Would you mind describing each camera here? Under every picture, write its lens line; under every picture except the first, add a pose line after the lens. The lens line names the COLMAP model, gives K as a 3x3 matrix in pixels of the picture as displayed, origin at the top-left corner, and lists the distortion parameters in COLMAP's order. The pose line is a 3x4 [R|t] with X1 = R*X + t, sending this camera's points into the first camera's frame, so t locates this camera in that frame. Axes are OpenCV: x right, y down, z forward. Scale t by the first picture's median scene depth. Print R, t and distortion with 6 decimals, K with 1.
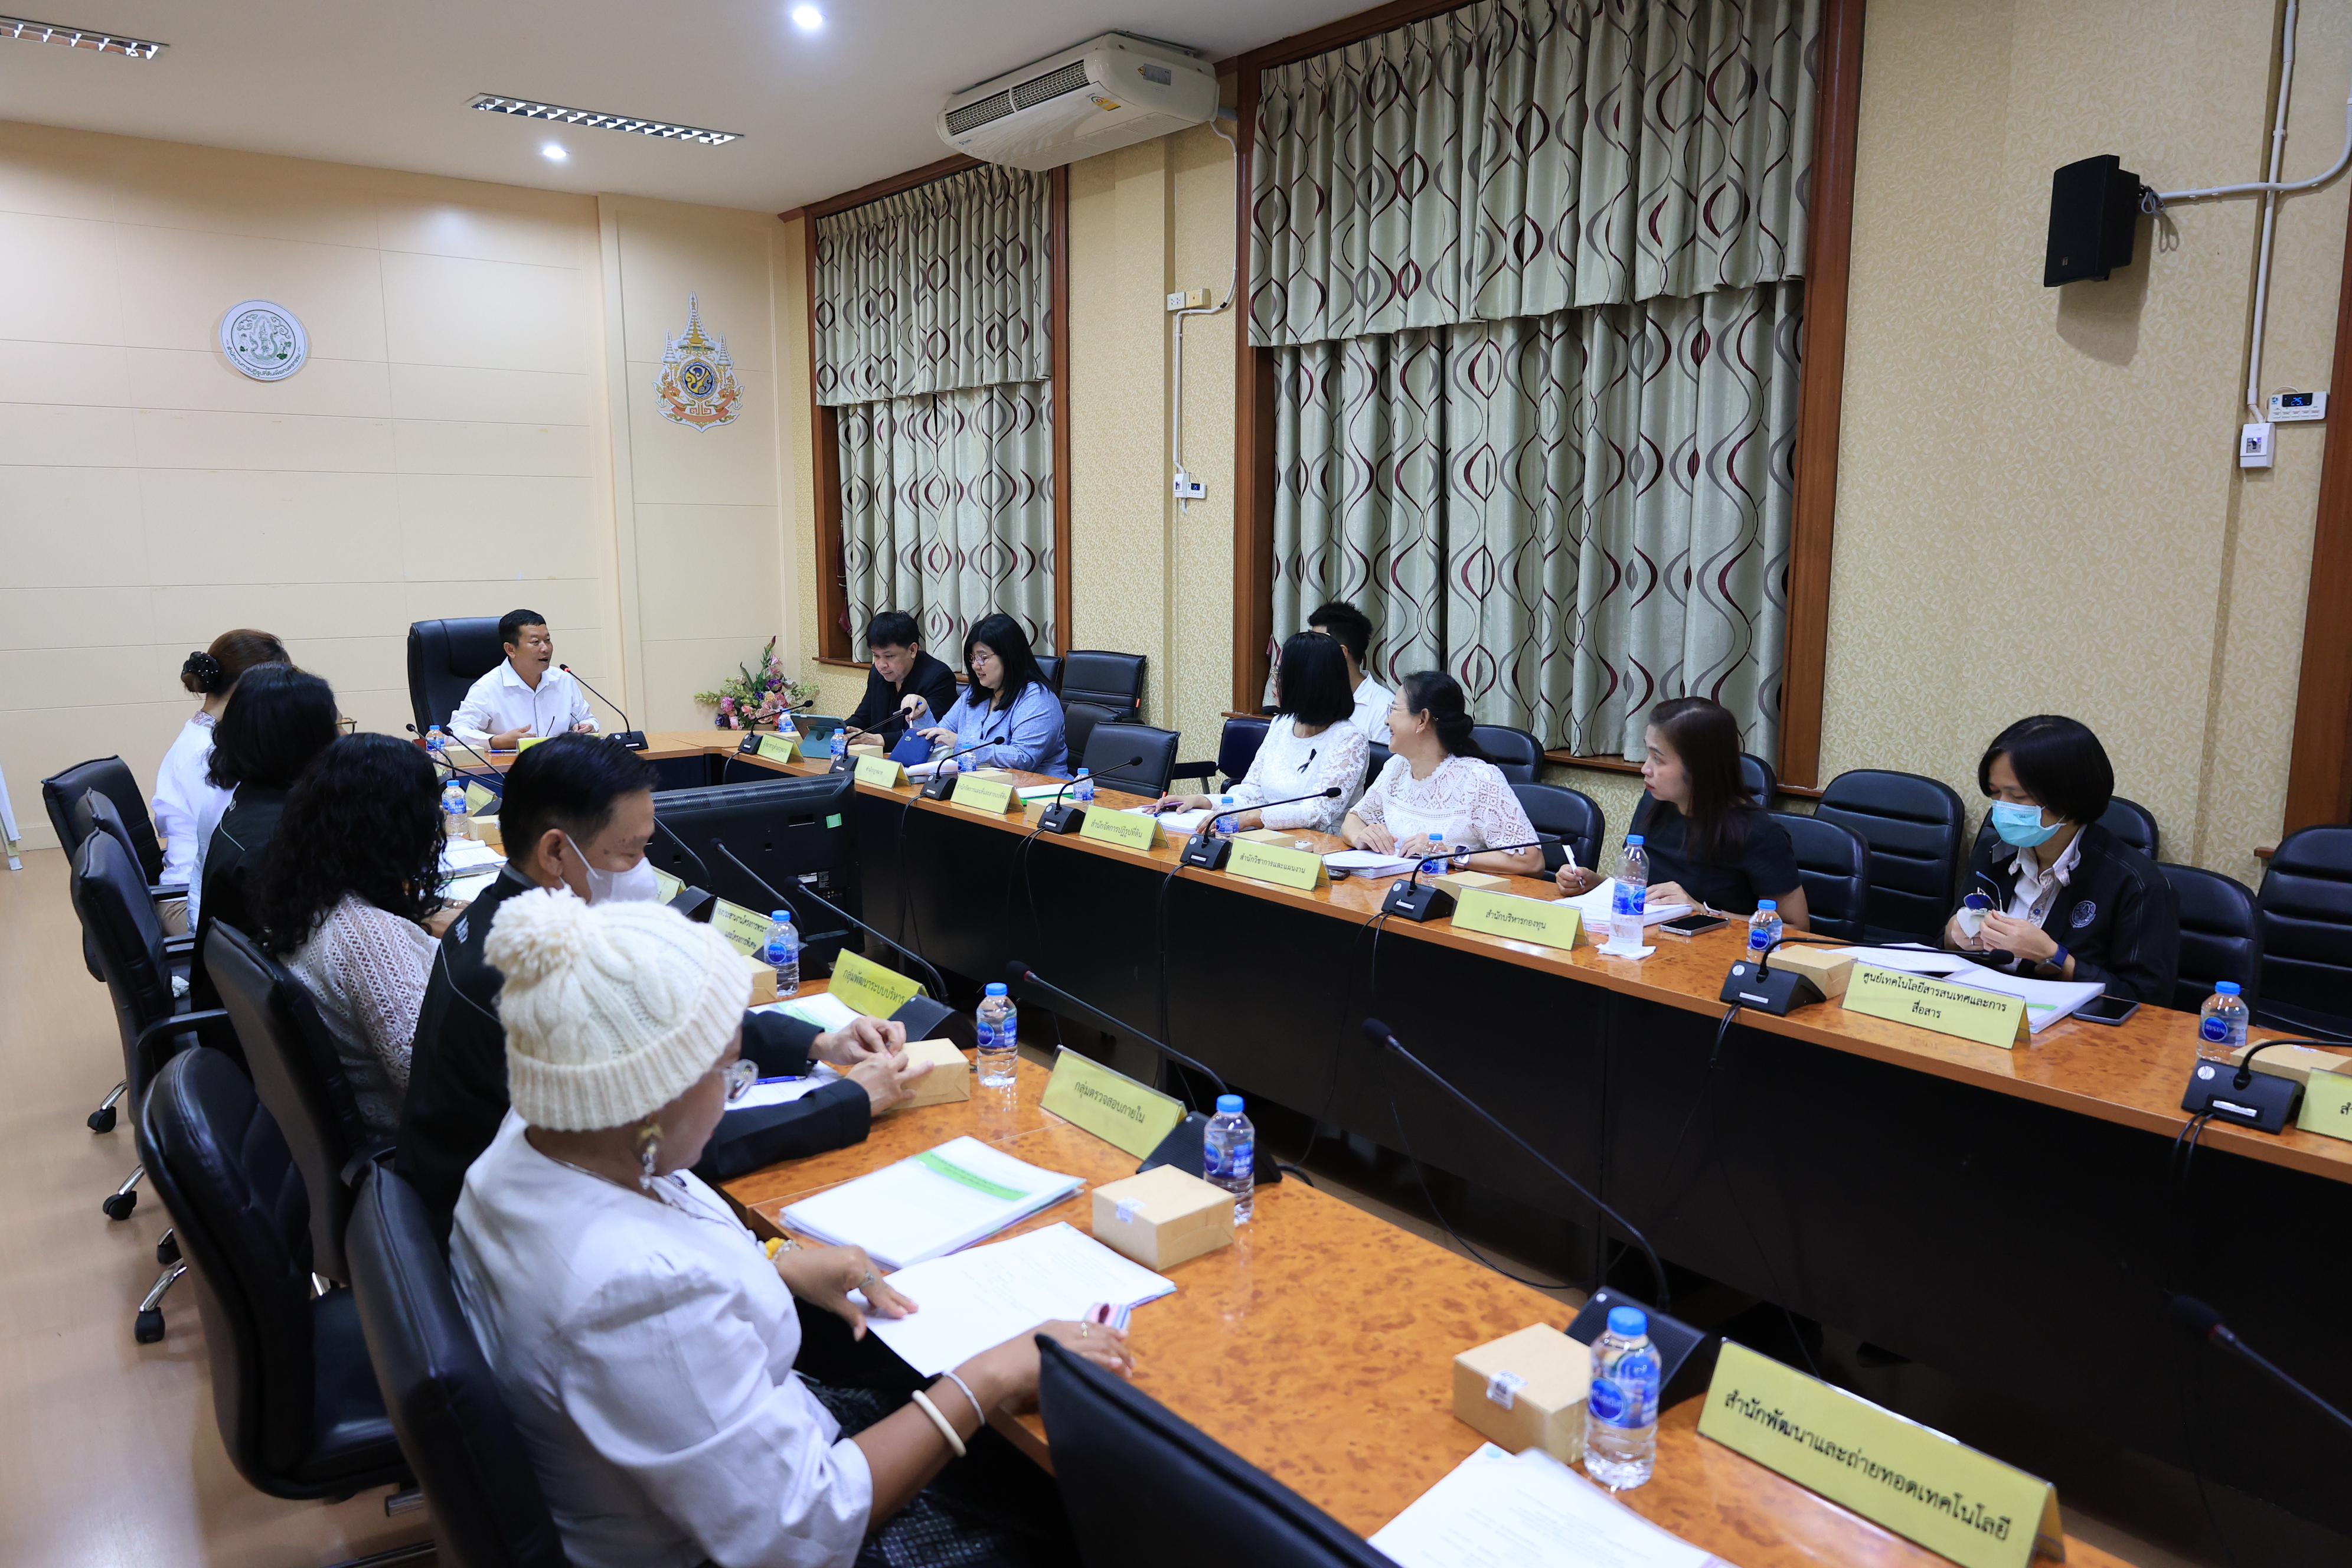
lens RADIAL K [[1605.0, 0, 1176.0], [0, 1605.0, 784.0], [0, 0, 1]] dist [-0.007653, -0.000653]
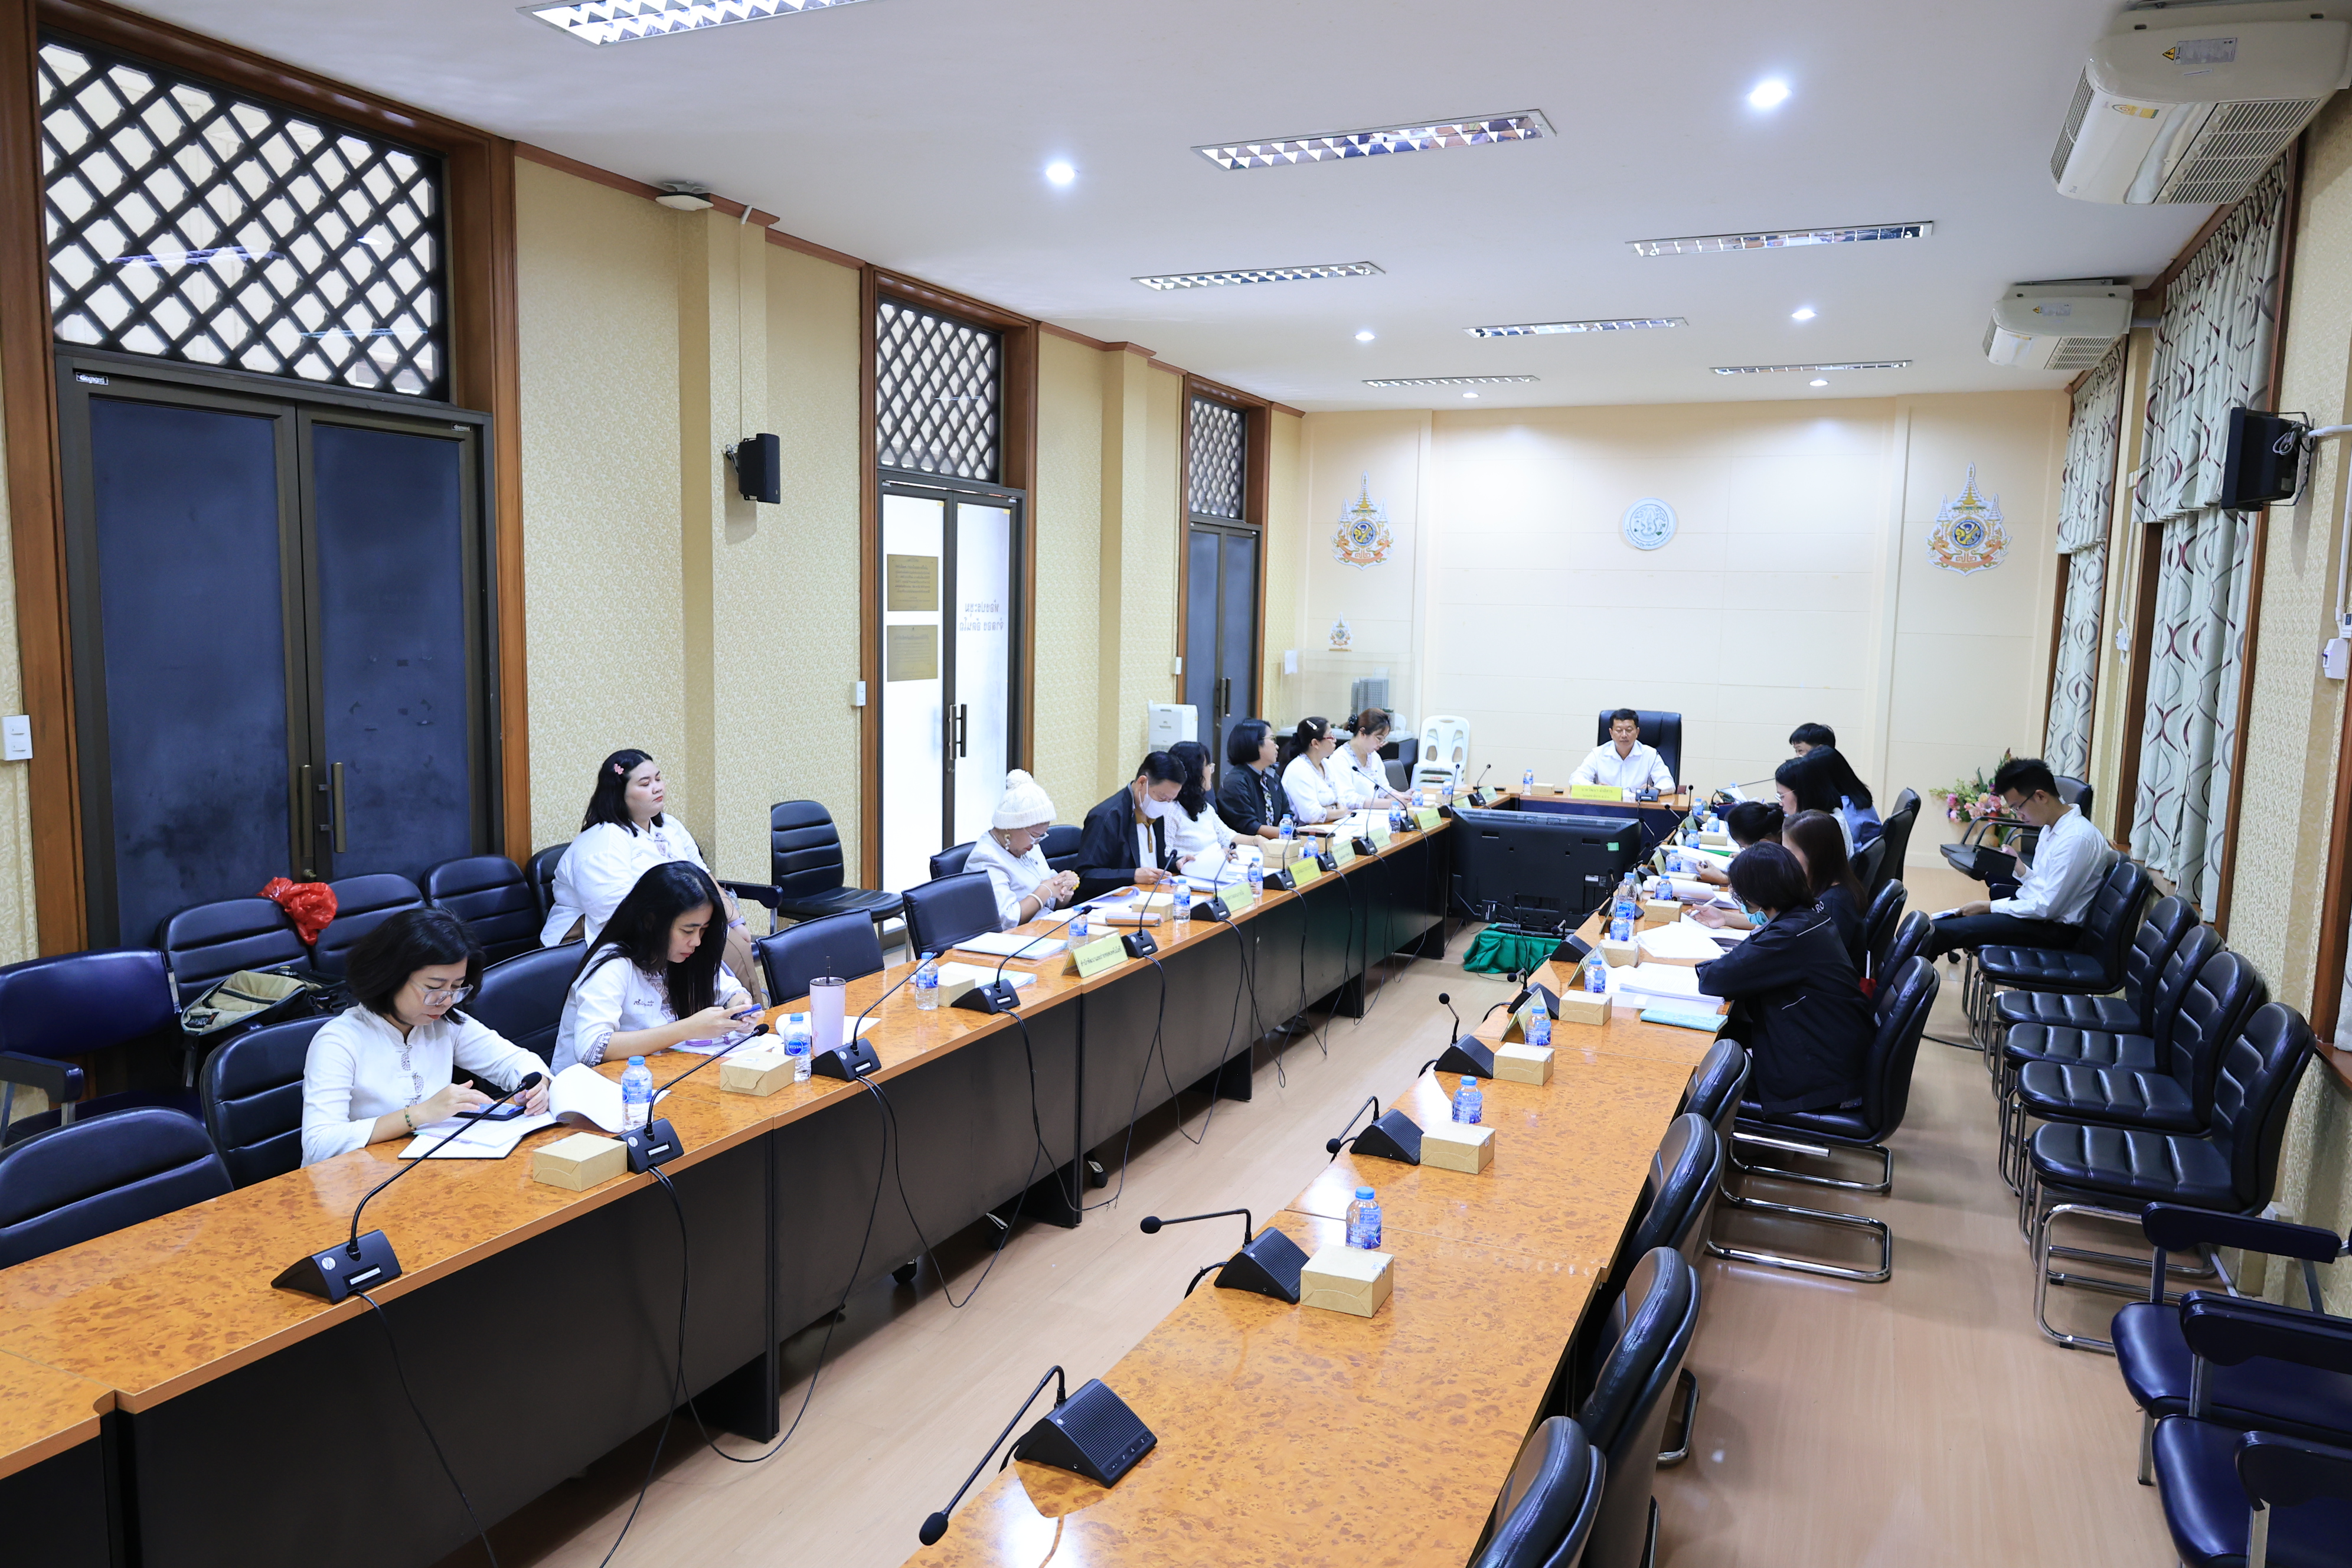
lens RADIAL K [[1614.0, 0, 1176.0], [0, 1614.0, 784.0], [0, 0, 1]] dist [0.001385, 0.002917]
pose [[0.459825, 0.106756, -0.881569, 0.536164], [-0.156337, 0.986973, 0.037975, -0.017124], [0.874139, 0.120360, 0.470525, -0.081822]]
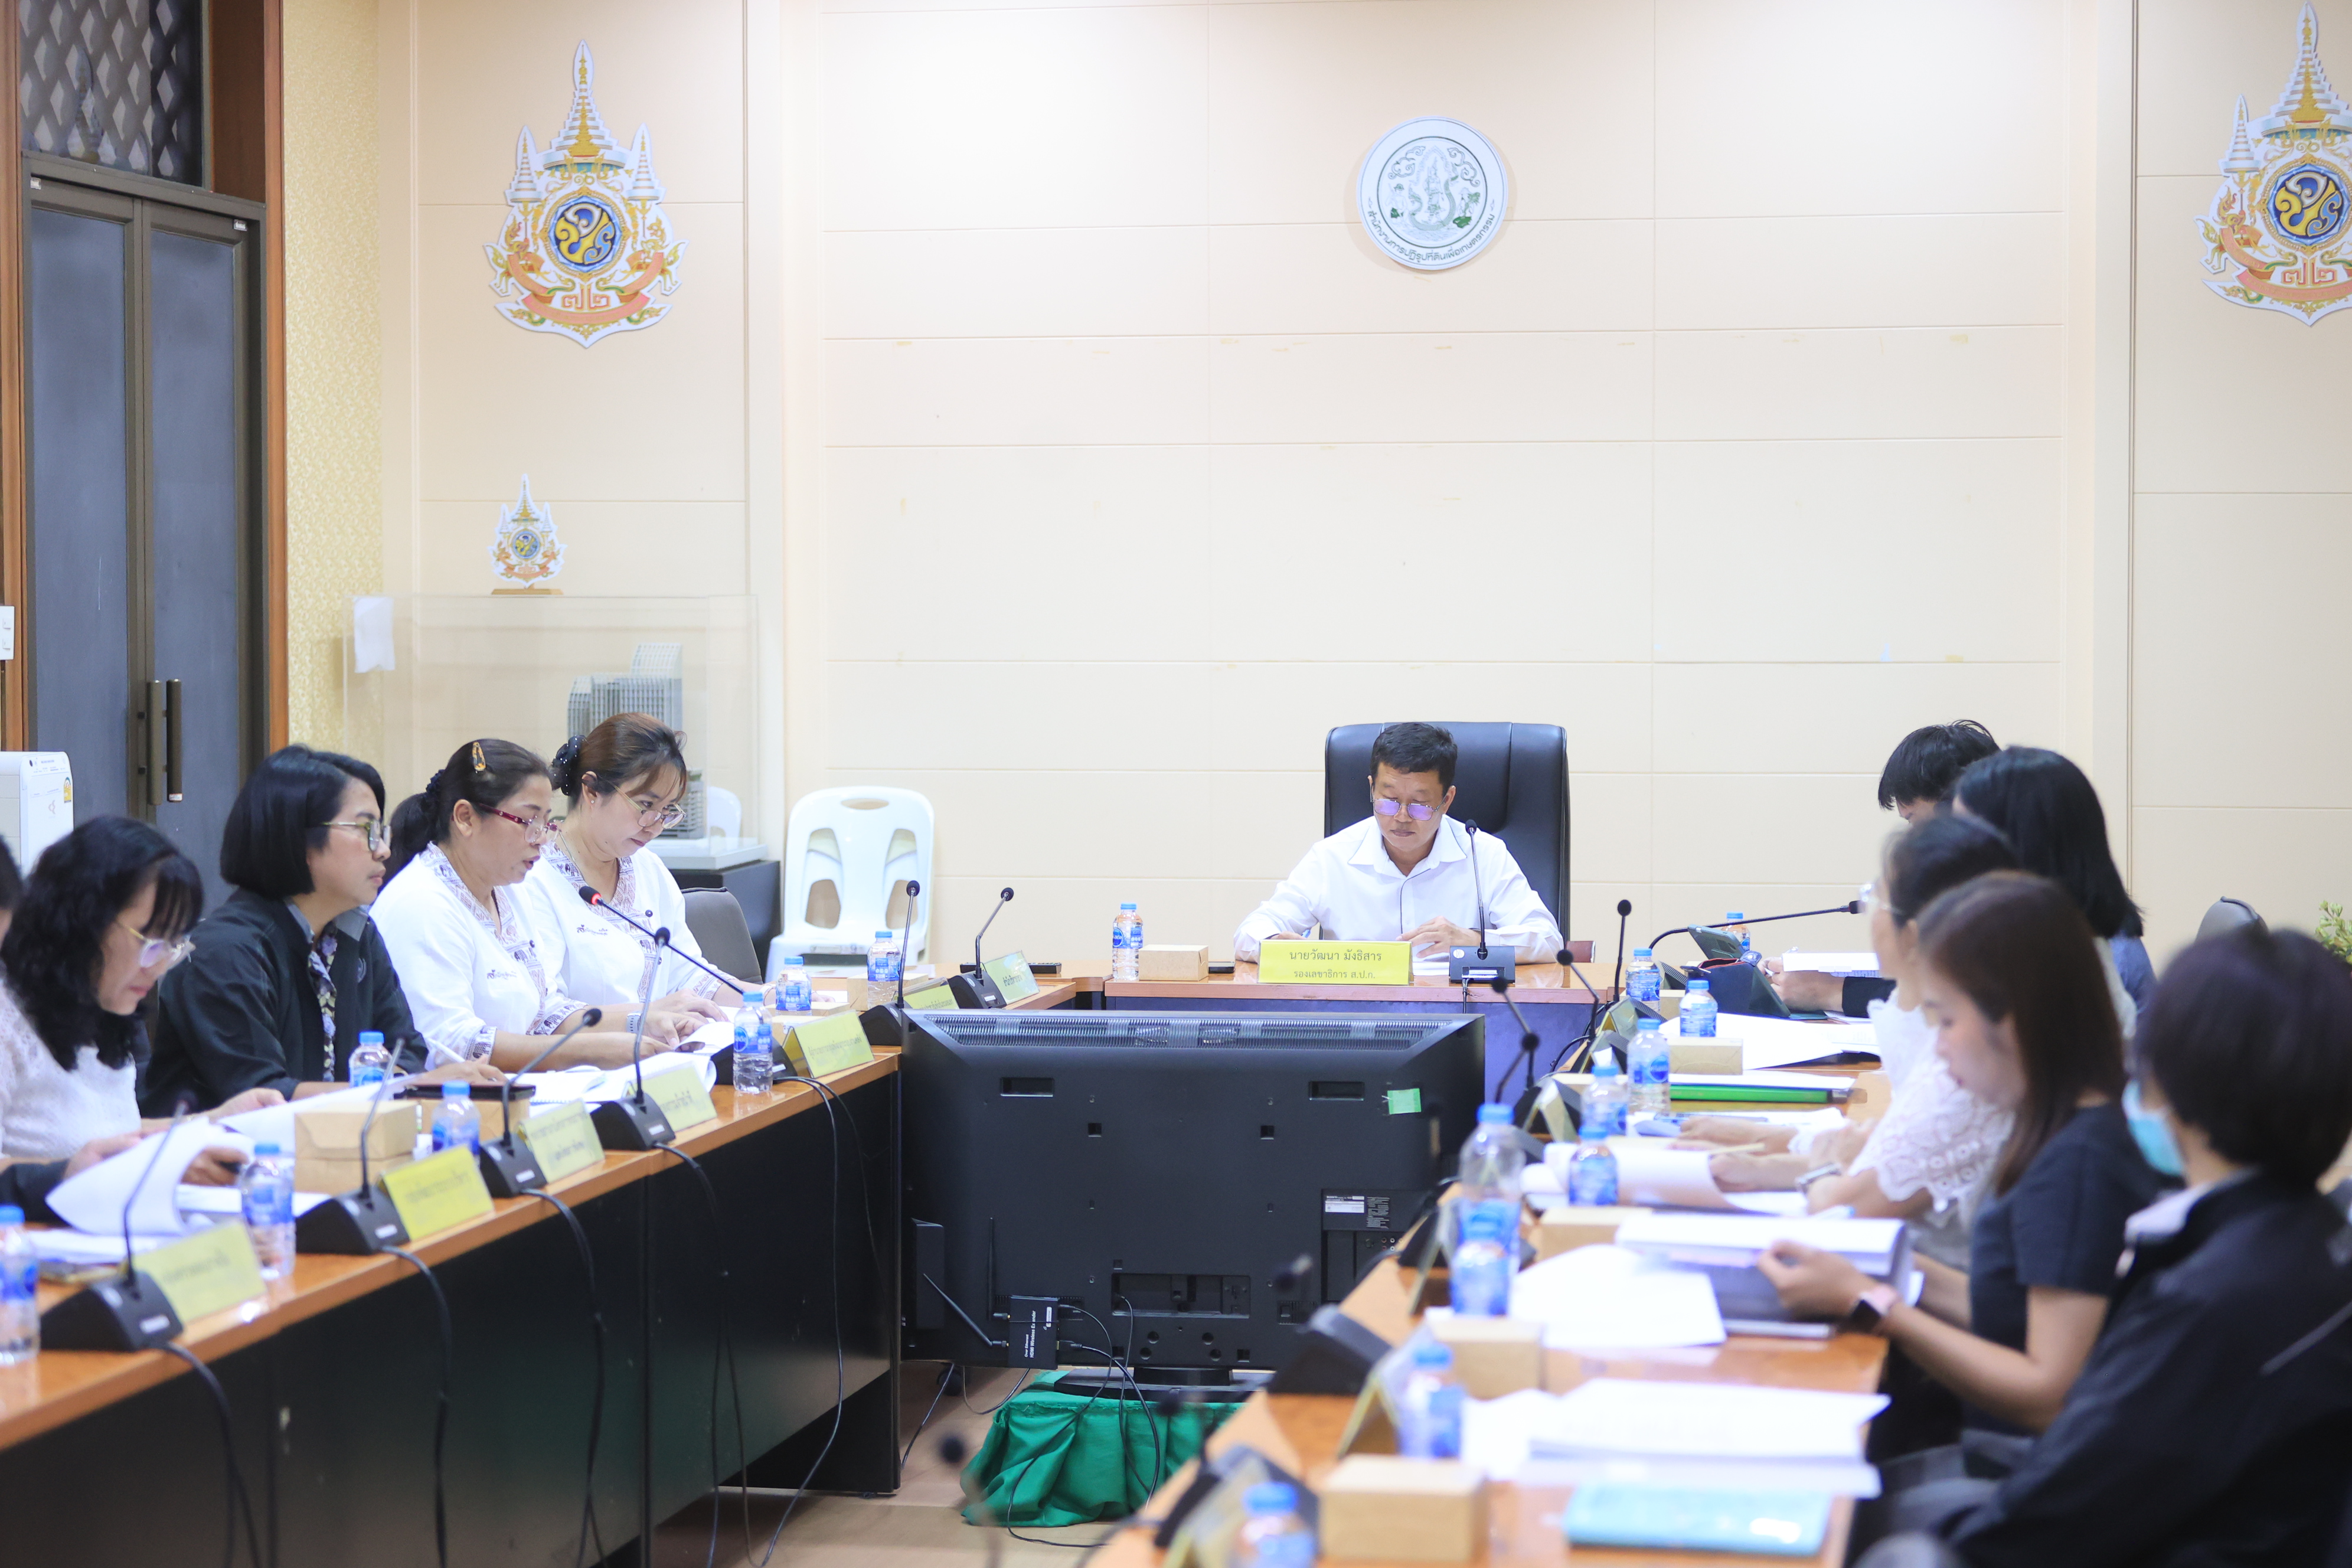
lens RADIAL K [[4770.3, 0, 1176.0], [0, 4770.3, 784.0], [0, 0, 1]] dist [0.006700, 0.134473]
pose [[0.655235, 0.029092, -0.754865, 0.477407], [-0.113195, 0.991757, -0.060034, 0.011819], [0.746896, 0.124783, 0.653127, -0.038447]]
